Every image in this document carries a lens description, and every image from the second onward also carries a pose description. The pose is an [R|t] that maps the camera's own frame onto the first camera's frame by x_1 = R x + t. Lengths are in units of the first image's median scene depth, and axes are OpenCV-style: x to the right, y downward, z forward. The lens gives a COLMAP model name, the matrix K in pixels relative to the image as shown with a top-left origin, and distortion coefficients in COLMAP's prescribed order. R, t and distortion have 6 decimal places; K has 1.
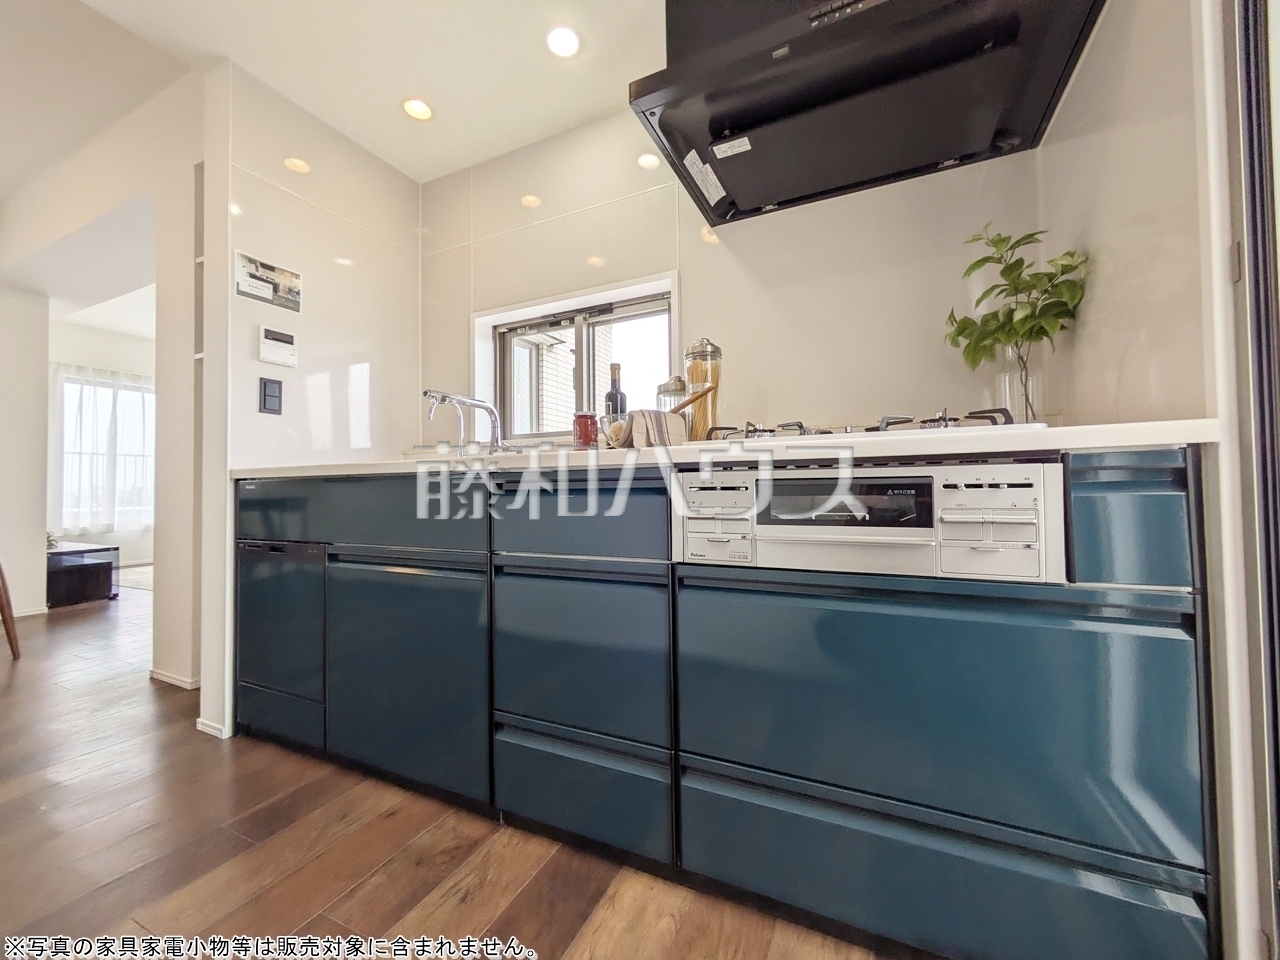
lens RADIAL K [[503.2, 0, 643.9], [0, 503.2, 477.5], [0, 0, 1]] dist [-0.002581, 0.003604]
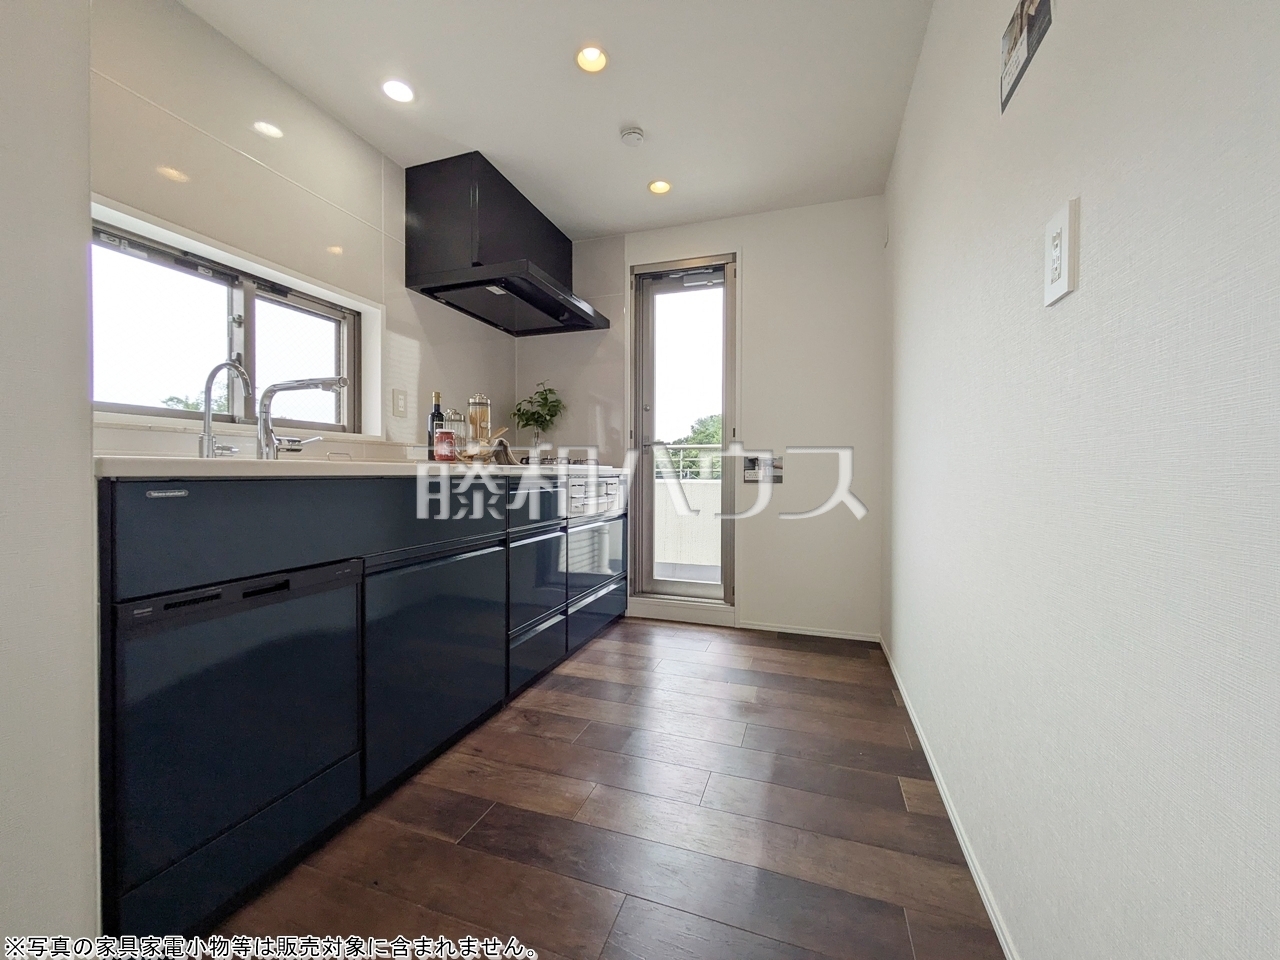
lens RADIAL K [[503.2, 0, 643.9], [0, 503.2, 477.5], [0, 0, 1]] dist [-0.002581, 0.003604]
pose [[-0.123116, 0.000686, 0.992392, -1.543331], [-0.027990, 0.999600, -0.004164, -0.014863], [-0.991998, -0.028290, -0.123047, 0.655442]]
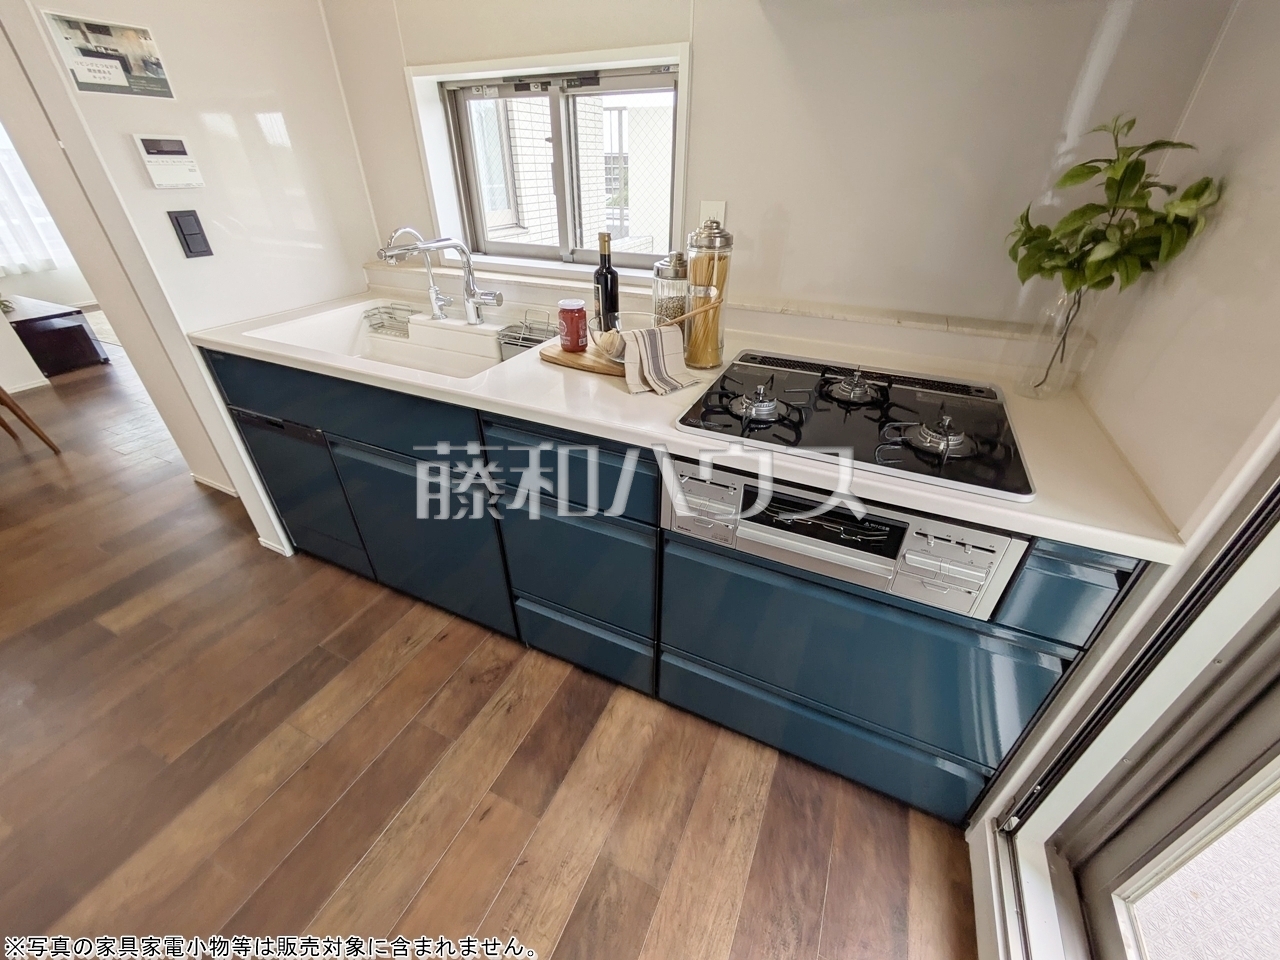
lens RADIAL K [[501.7, 0, 643.8], [0, 501.7, 481.1], [0, 0, 1]] dist [0.001889, -0.000196]
pose [[0.999783, 0.014757, 0.014729, 0.001466], [-0.020404, 0.837697, 0.545754, -0.353626], [-0.004285, -0.545936, 0.837816, 0.095333]]
